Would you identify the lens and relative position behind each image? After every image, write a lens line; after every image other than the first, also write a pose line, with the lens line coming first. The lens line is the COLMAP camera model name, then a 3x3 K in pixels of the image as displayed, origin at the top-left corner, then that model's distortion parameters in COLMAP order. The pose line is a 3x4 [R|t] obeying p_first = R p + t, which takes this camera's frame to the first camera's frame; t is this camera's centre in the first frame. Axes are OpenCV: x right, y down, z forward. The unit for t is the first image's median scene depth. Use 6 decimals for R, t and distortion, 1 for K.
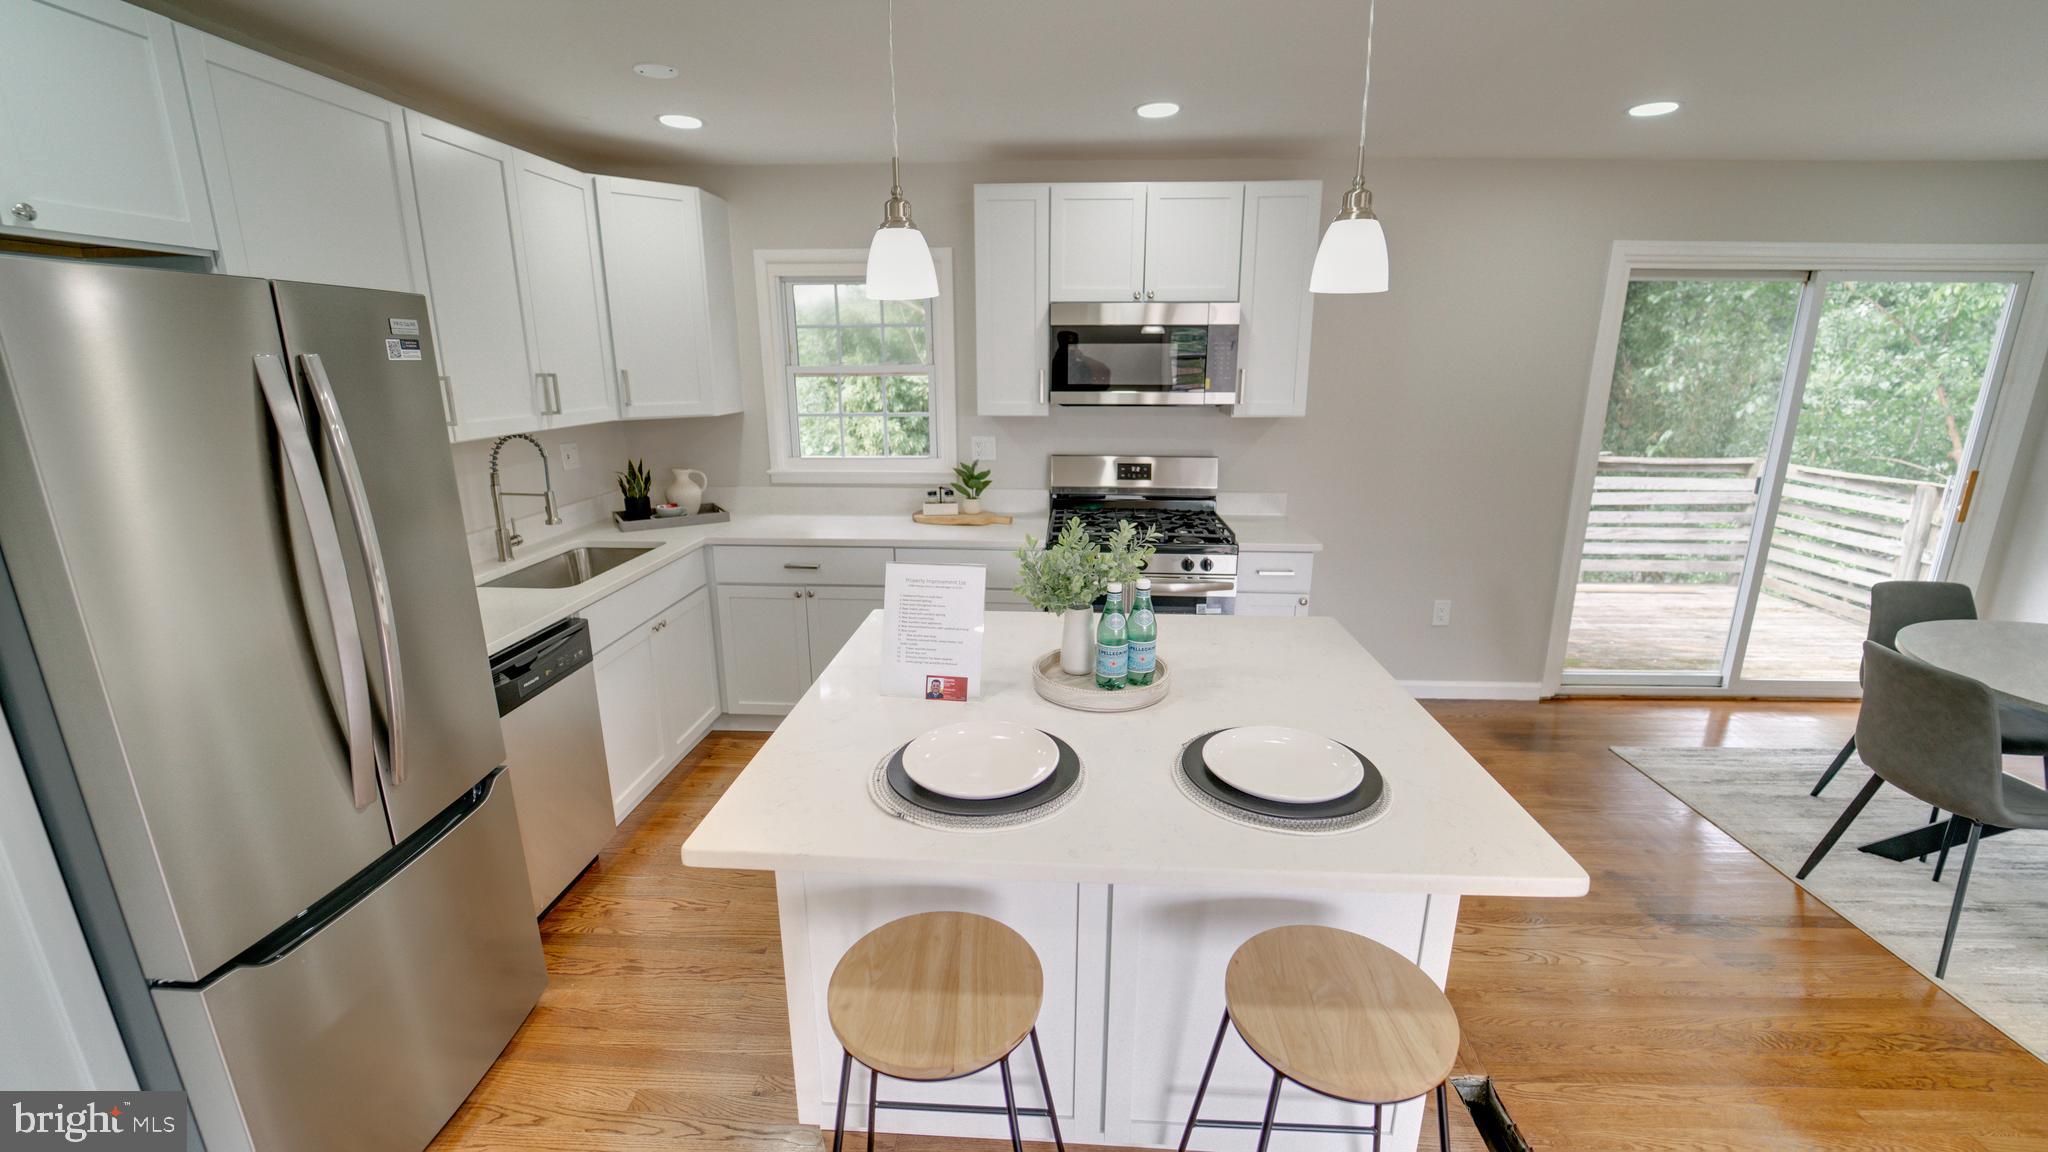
lens RADIAL K [[826.6, 0, 1026.5], [0, 826.6, 581.0], [0, 0, 1]] dist [-0.023957, 0.000684]
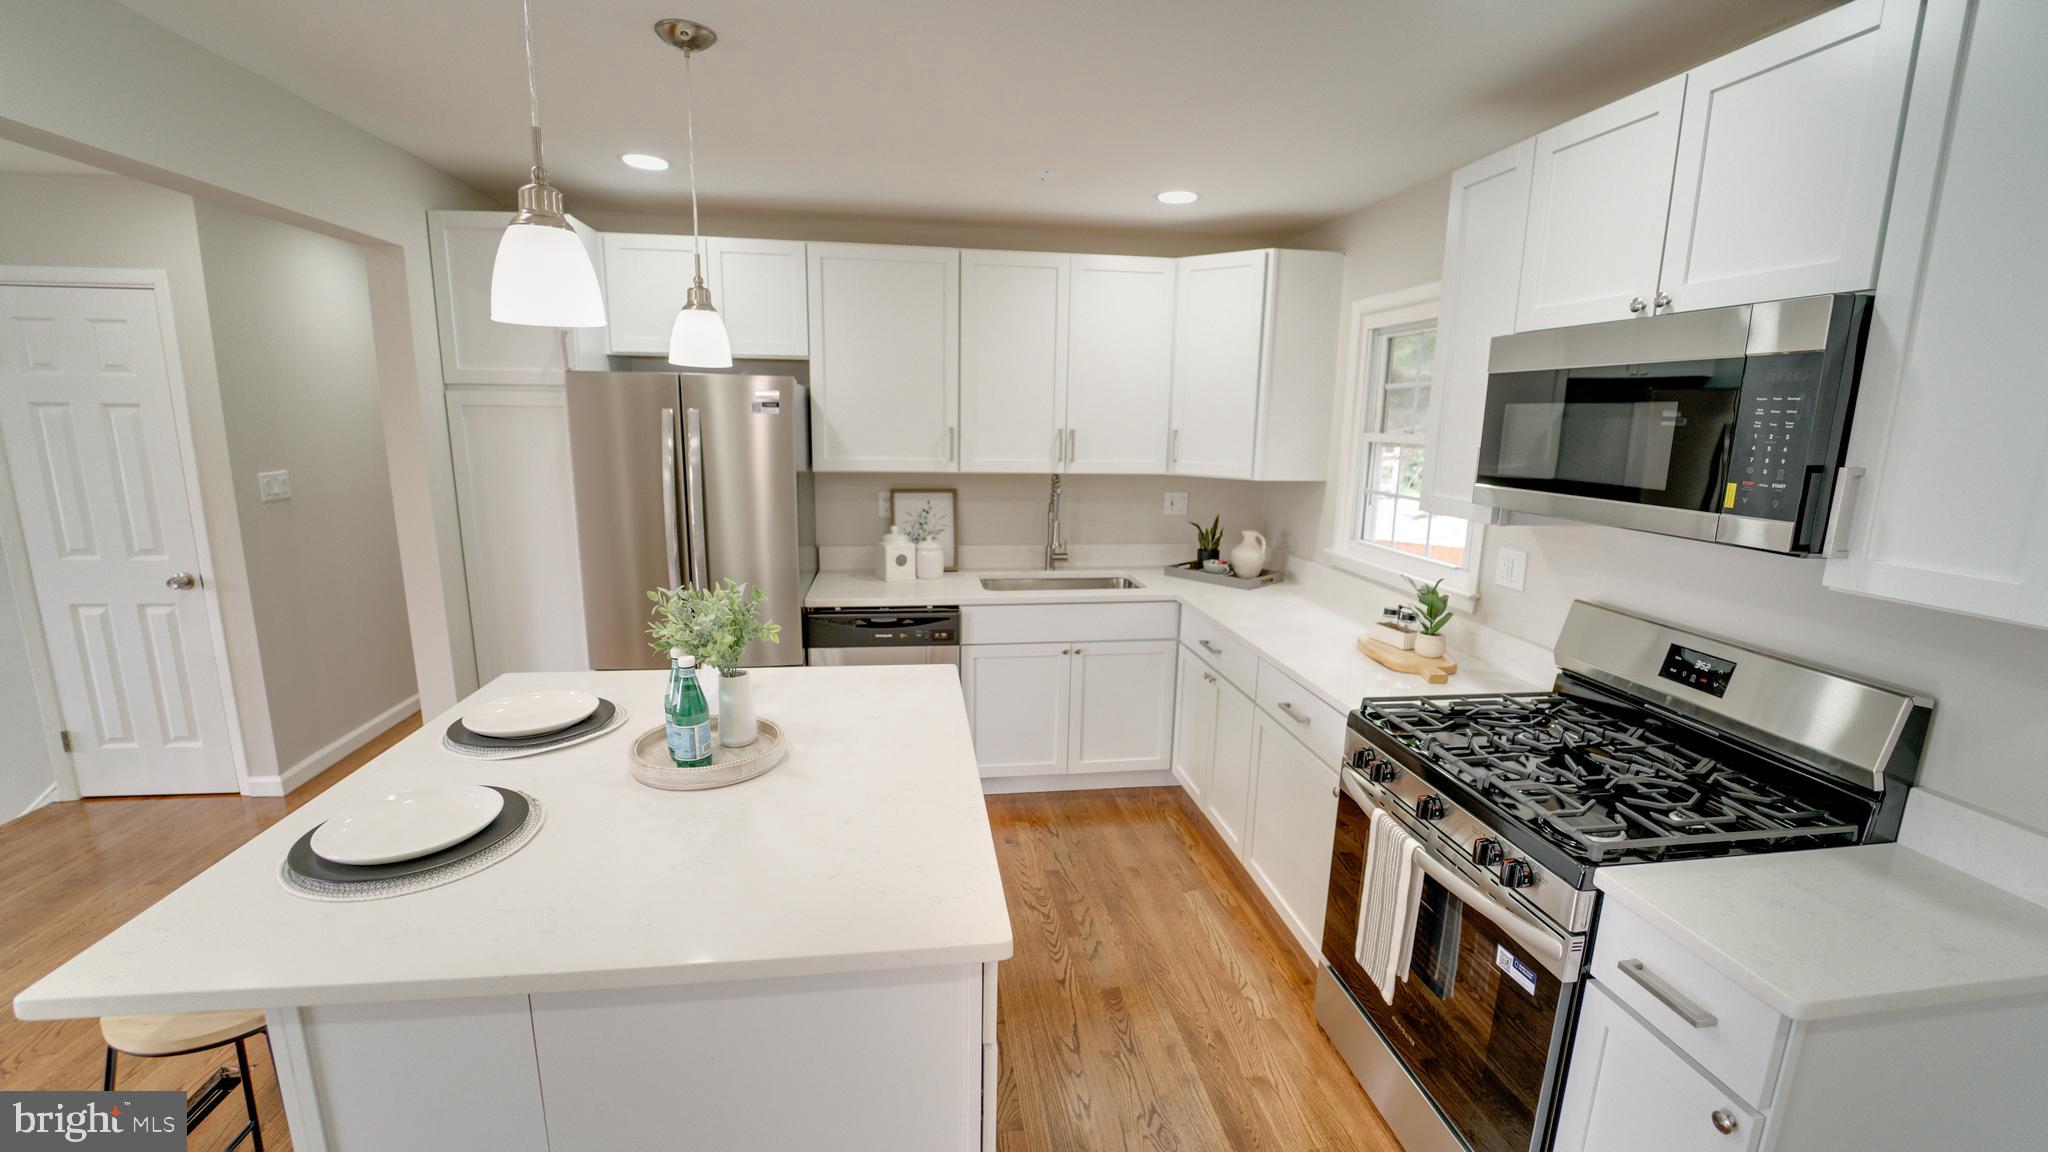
lens RADIAL K [[826.6, 0, 1026.5], [0, 826.6, 581.0], [0, 0, 1]] dist [-0.023957, 0.000684]
pose [[0.195465, 0.197125, -0.960695, 0.566354], [-0.272146, 0.952021, 0.139974, -0.164846], [0.942194, 0.234089, 0.239734, 0.595589]]
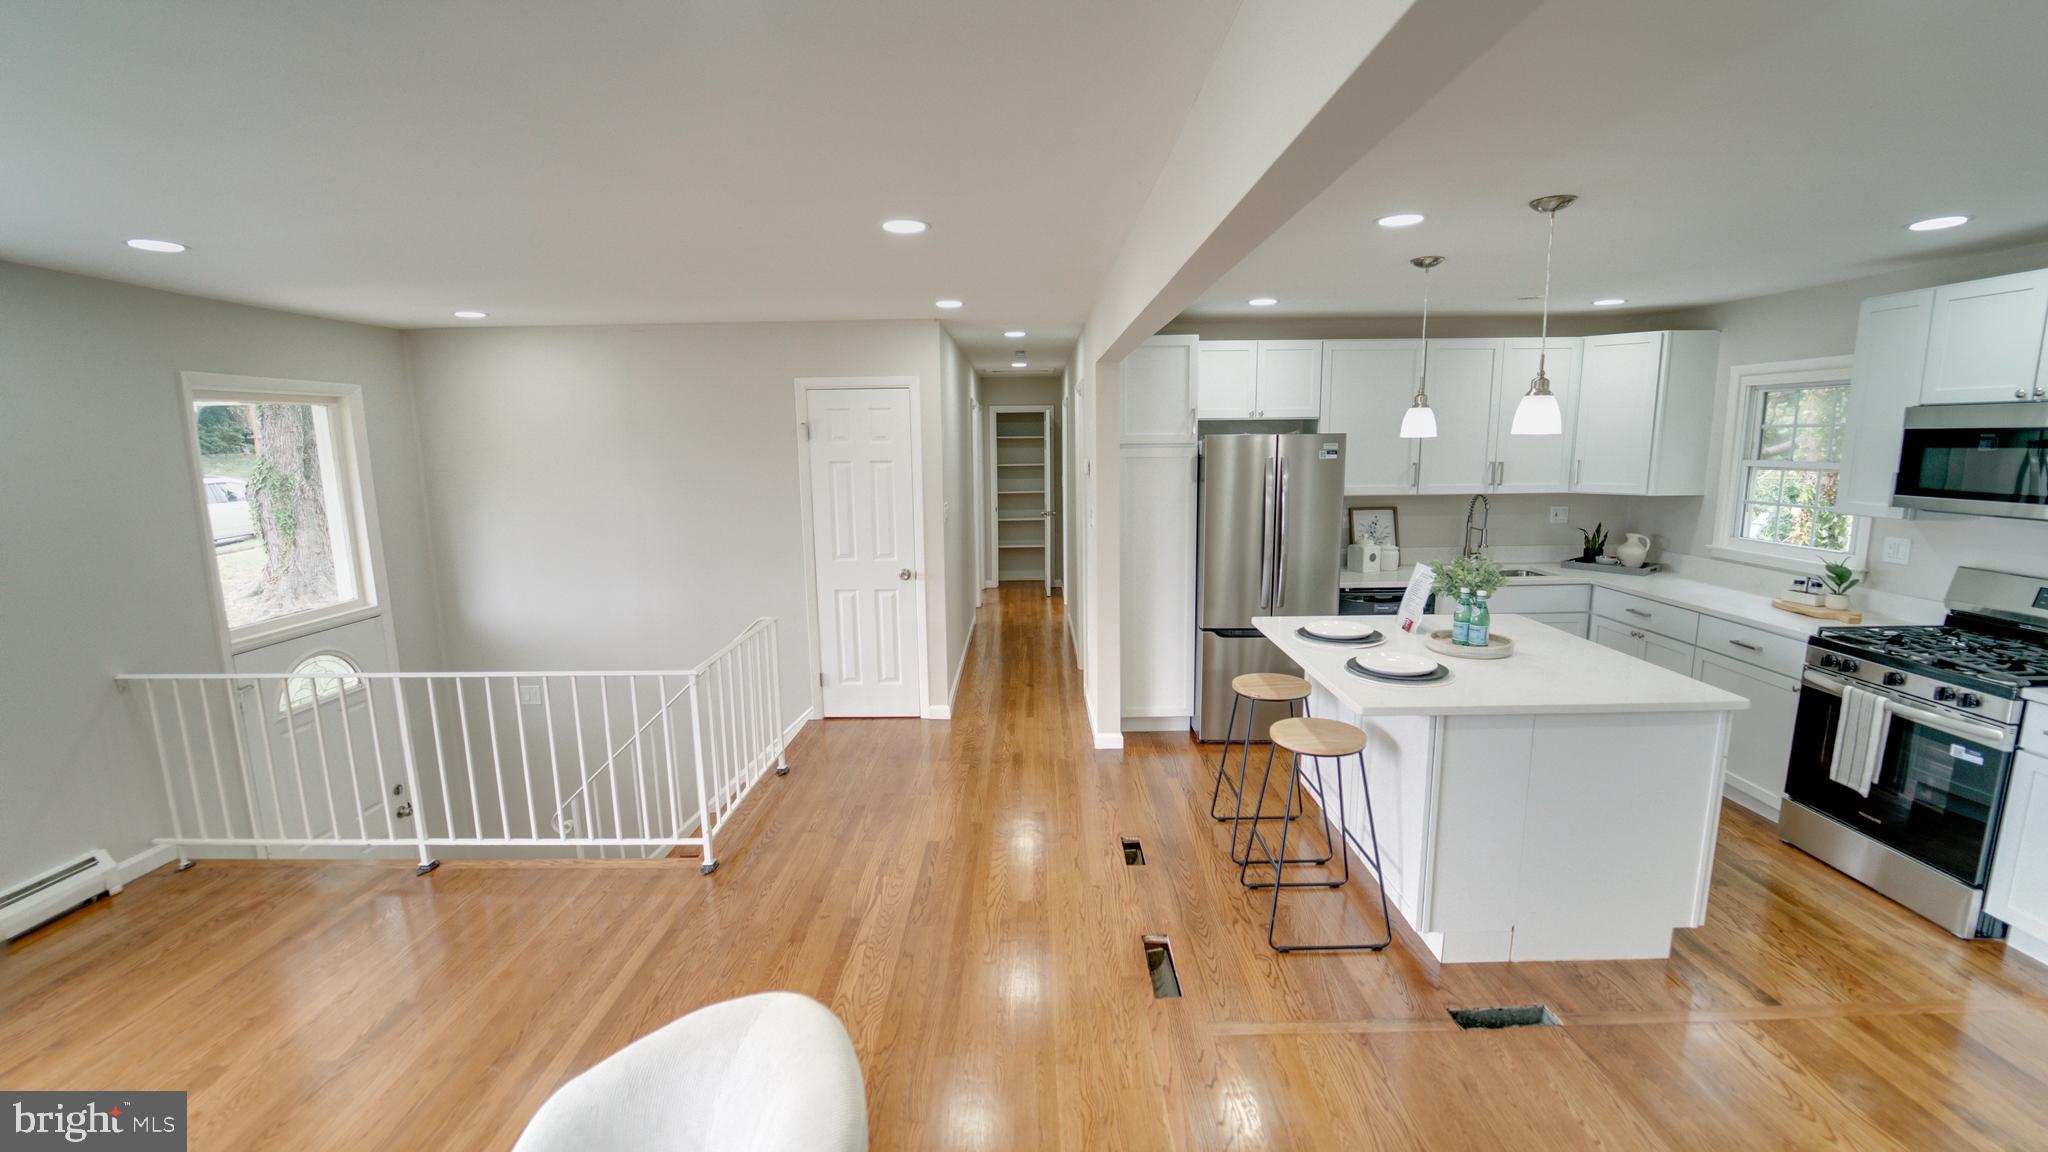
lens RADIAL K [[831.9, 0, 1028.7], [0, 831.9, 577.7], [0, 0, 1]] dist [-0.022663, 0.000010]
pose [[0.048385, 0.164898, -0.985123, 0.974652], [-0.244682, 0.958184, 0.148371, -0.029009], [0.968395, 0.233863, 0.086709, -0.051463]]
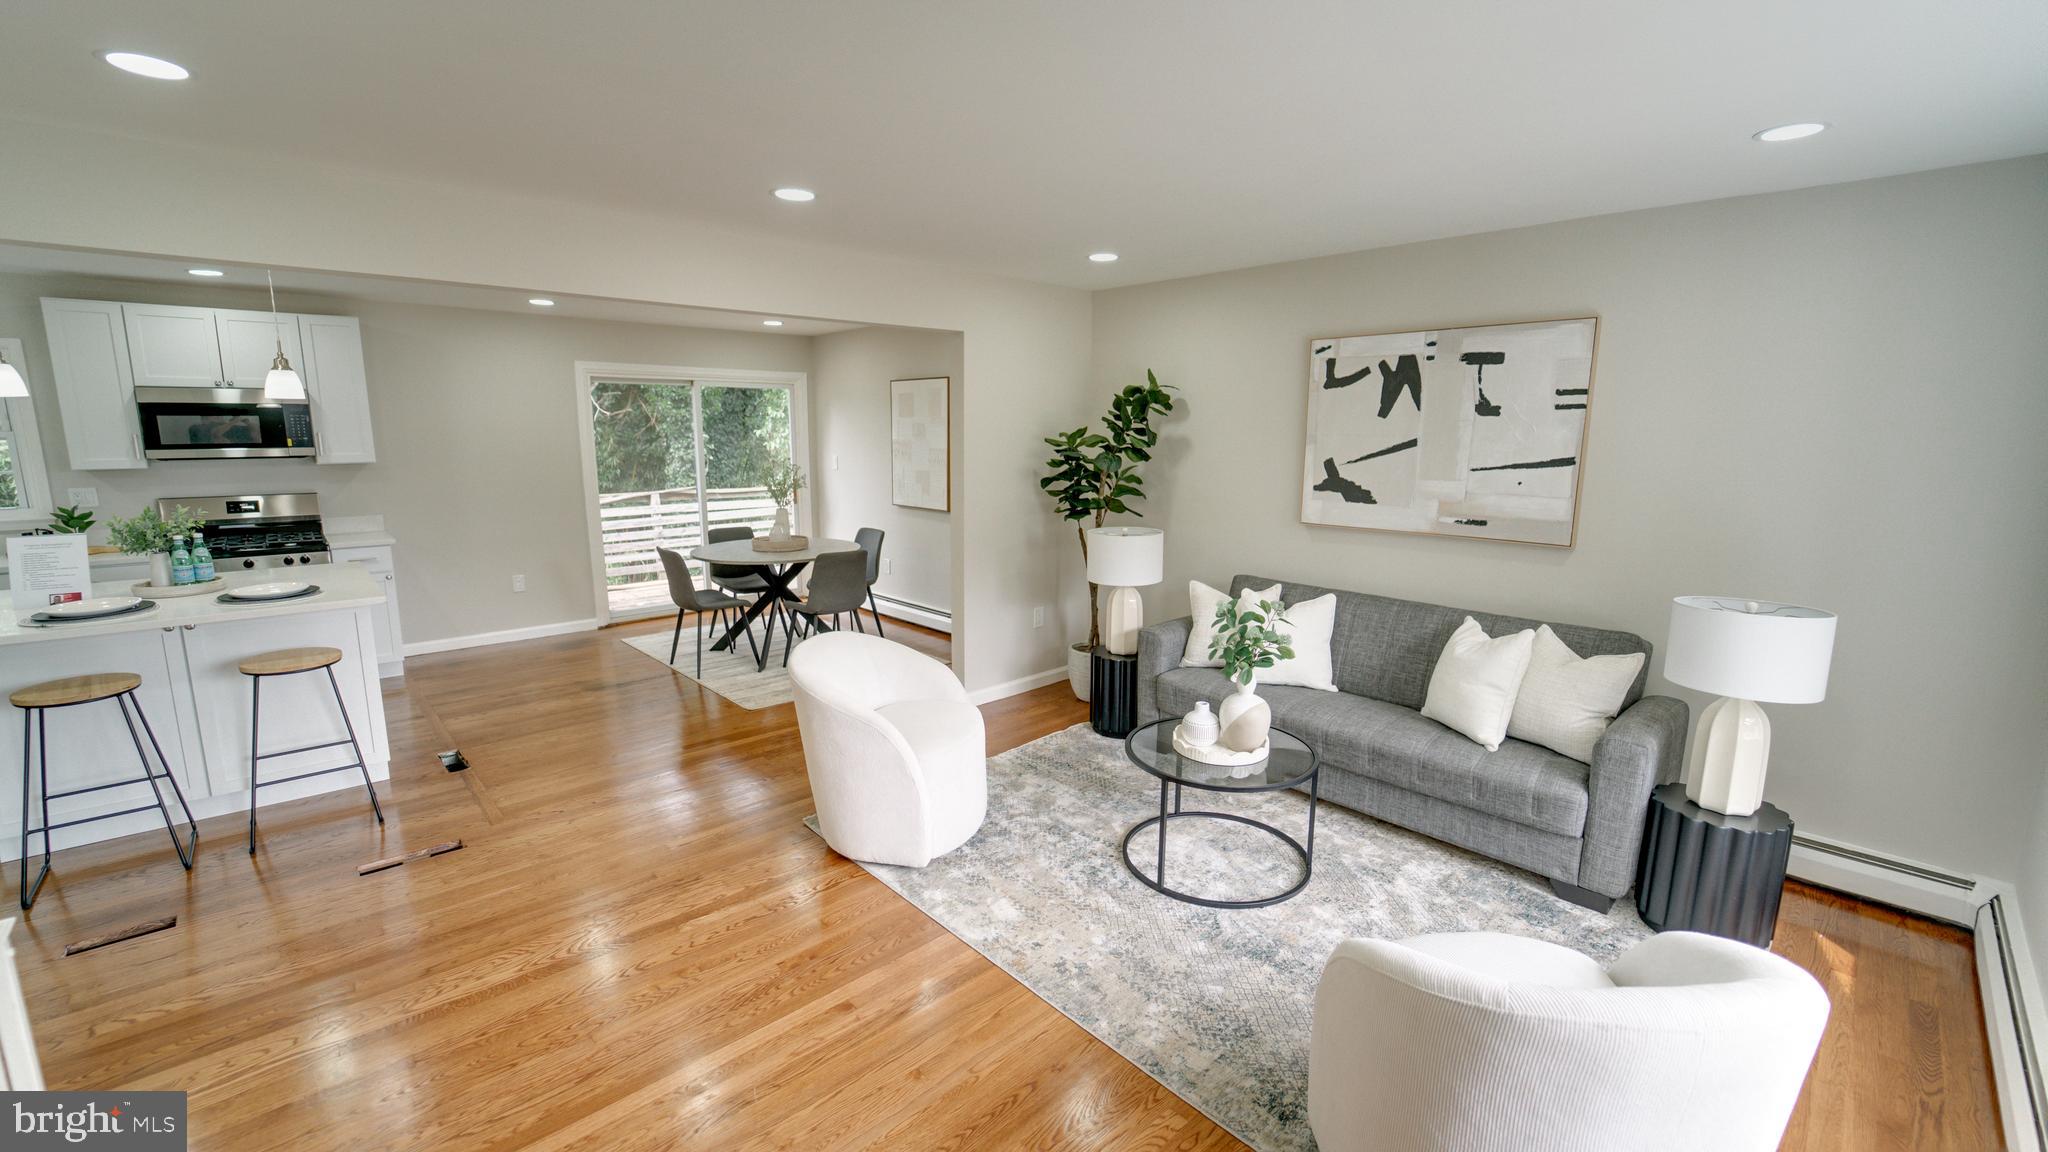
lens RADIAL K [[830.3, 0, 1024.0], [0, 830.3, 576.0], [0, 0, 1]] dist [-0.018939, -0.002736]
pose [[0.692641, -0.119902, 0.711246, 0.063113], [0.178039, 0.983995, -0.007499, 0.255421], [-0.698963, 0.131824, 0.702903, -0.968400]]
